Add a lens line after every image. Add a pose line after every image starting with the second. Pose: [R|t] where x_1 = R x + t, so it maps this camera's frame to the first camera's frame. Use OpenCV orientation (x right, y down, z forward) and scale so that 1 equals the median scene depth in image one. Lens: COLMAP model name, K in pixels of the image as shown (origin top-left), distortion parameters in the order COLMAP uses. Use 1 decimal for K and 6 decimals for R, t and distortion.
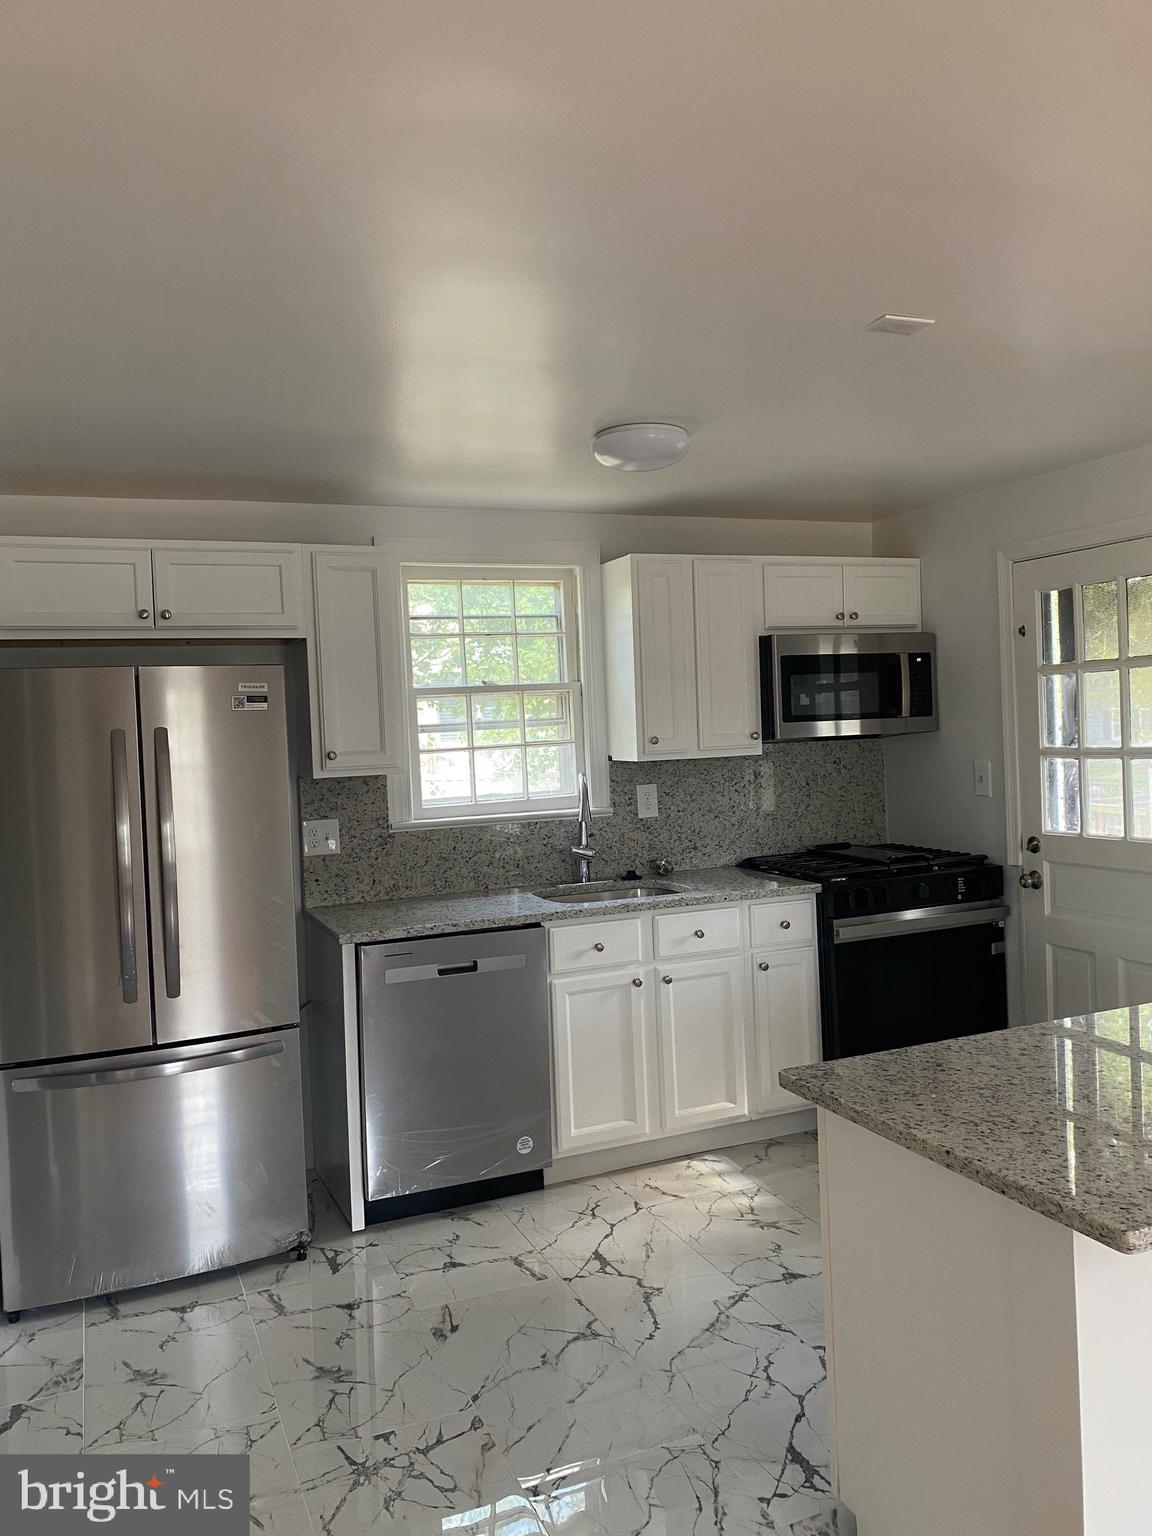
lens RADIAL K [[1188.5, 0, 576.0], [0, 1188.5, 768.0], [0, 0, 1]] dist [0.088645, -0.130383]
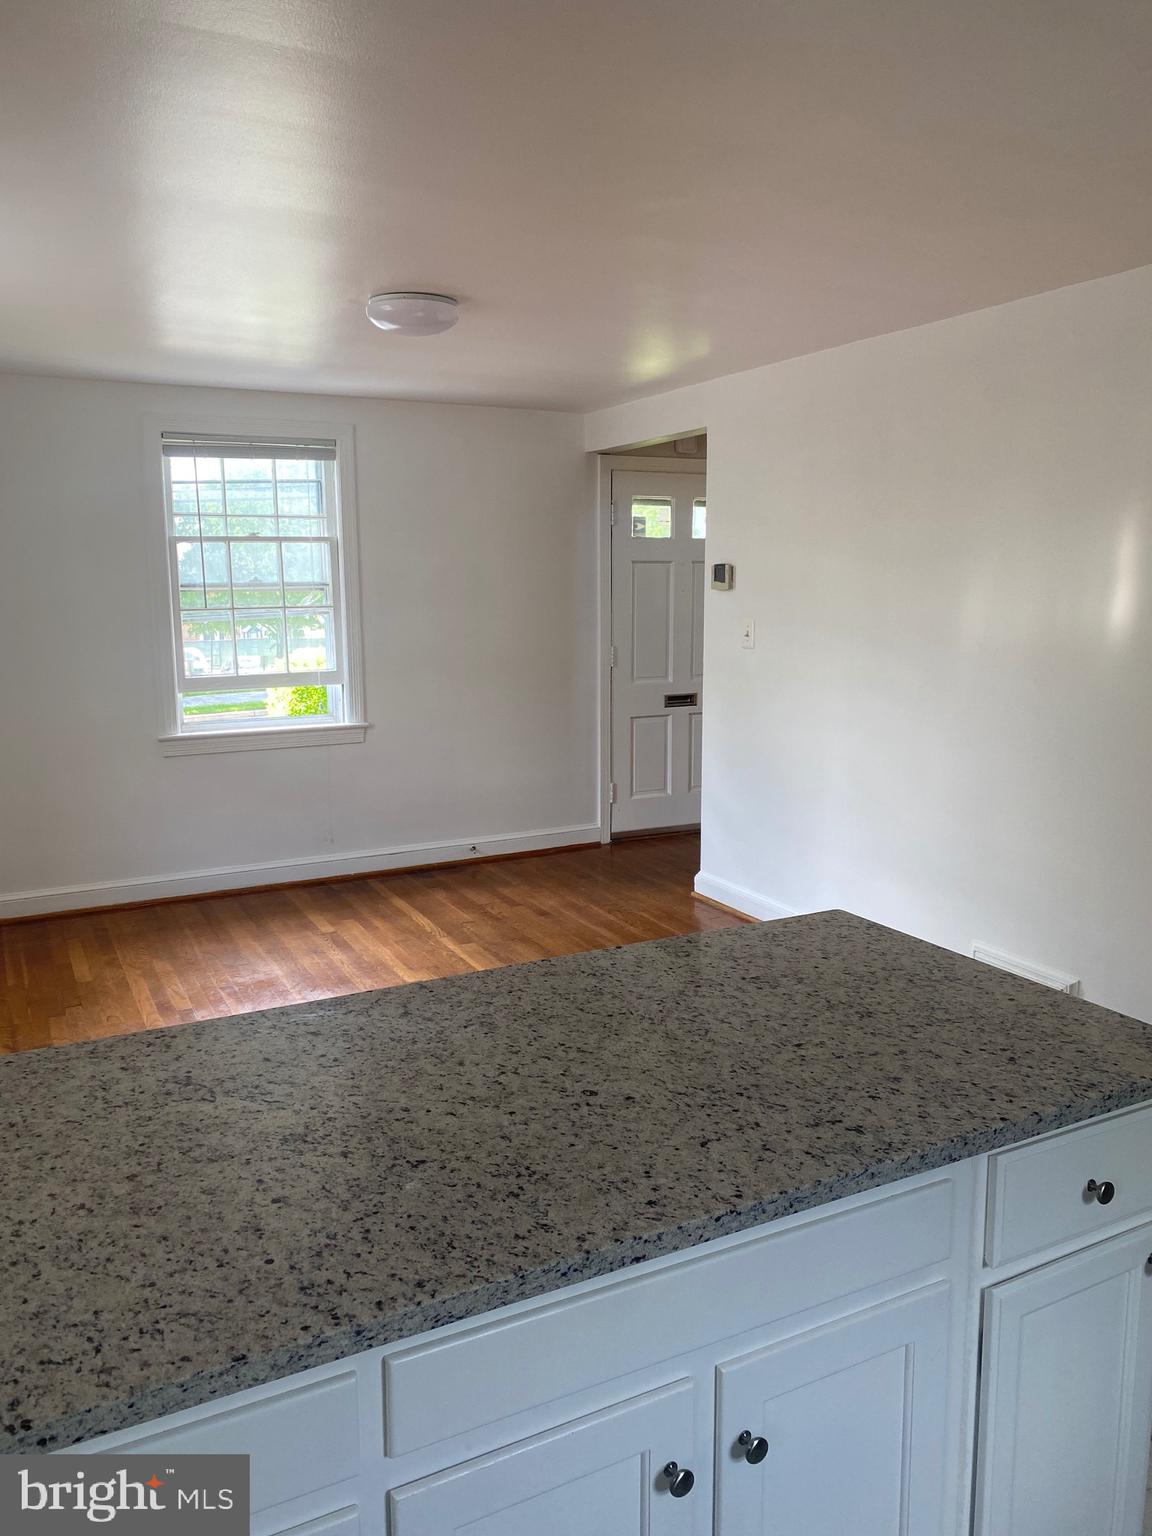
lens RADIAL K [[1188.5, 0, 576.0], [0, 1188.5, 768.0], [0, 0, 1]] dist [0.088645, -0.130383]
pose [[-0.995779, 0.058585, -0.070652, 0.305935], [0.043381, 0.978794, 0.200200, -0.038941], [0.080883, 0.196290, -0.977204, 0.837545]]
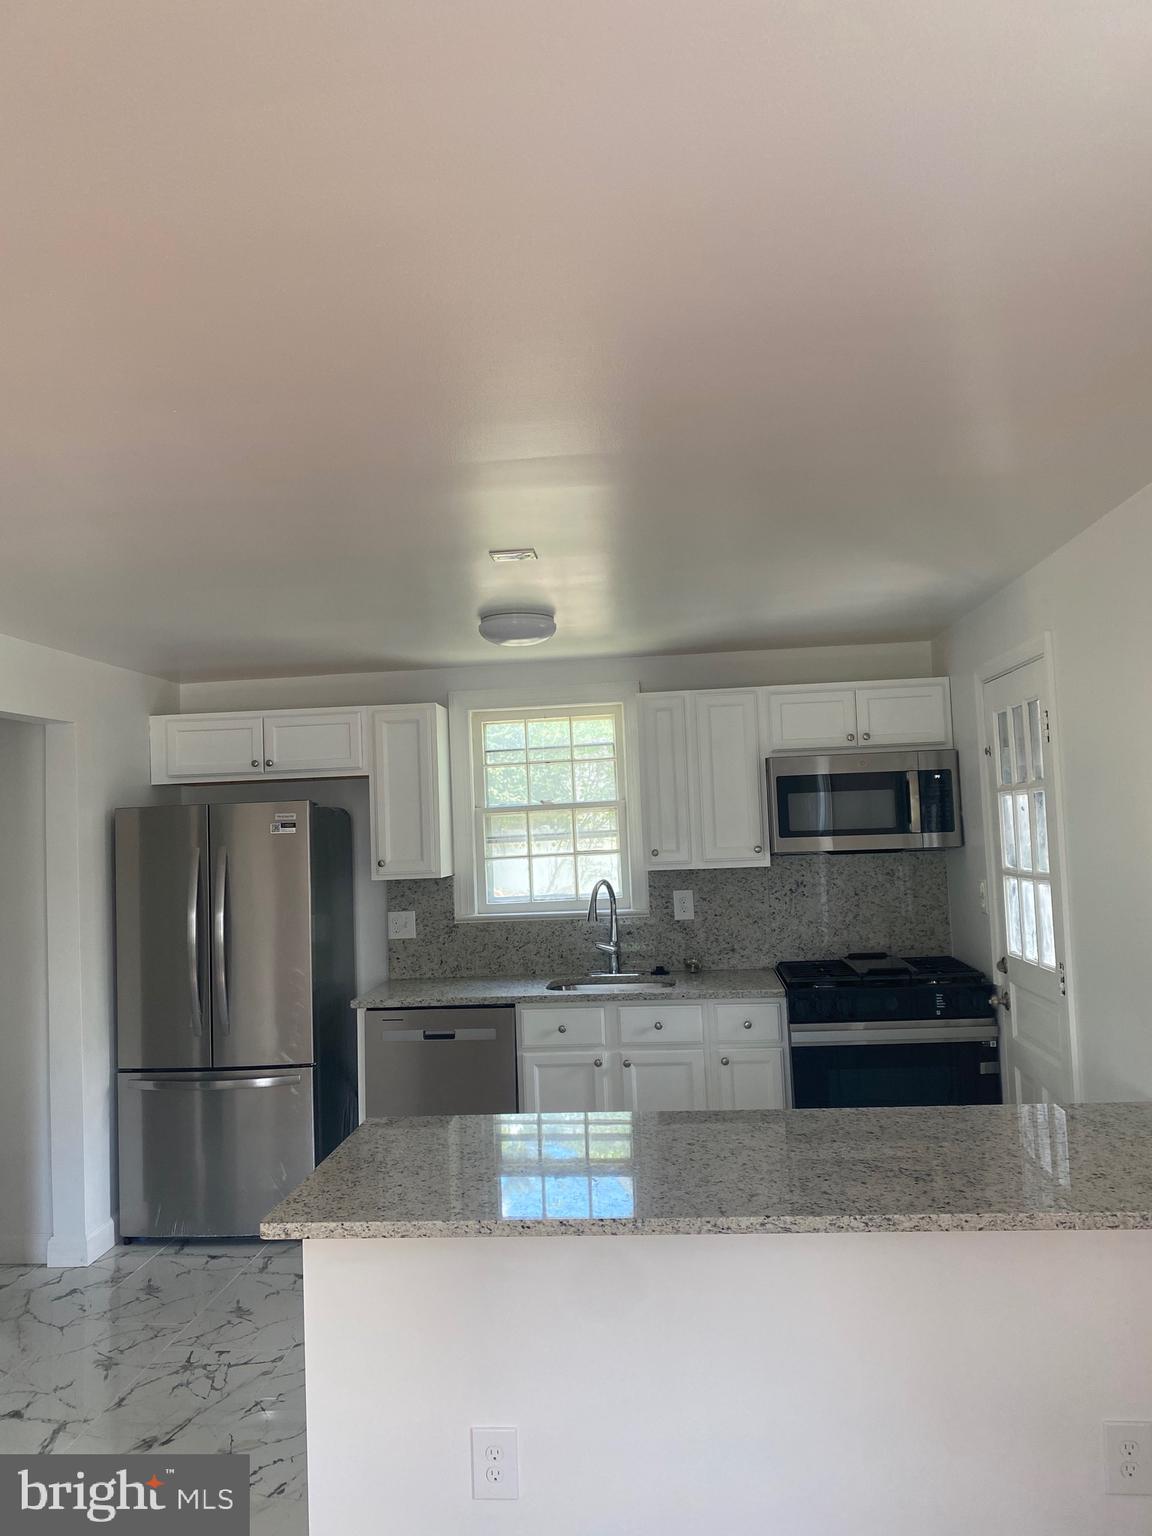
lens RADIAL K [[1183.3, 0, 536.5], [0, 1183.3, 746.9], [0, 0, 1]] dist [0.050183, -0.104579]
pose [[0.872705, -0.027716, -0.487461, 0.516203], [-0.012333, 0.996818, -0.078755, -0.033128], [0.488093, 0.074742, 0.869586, -0.058818]]
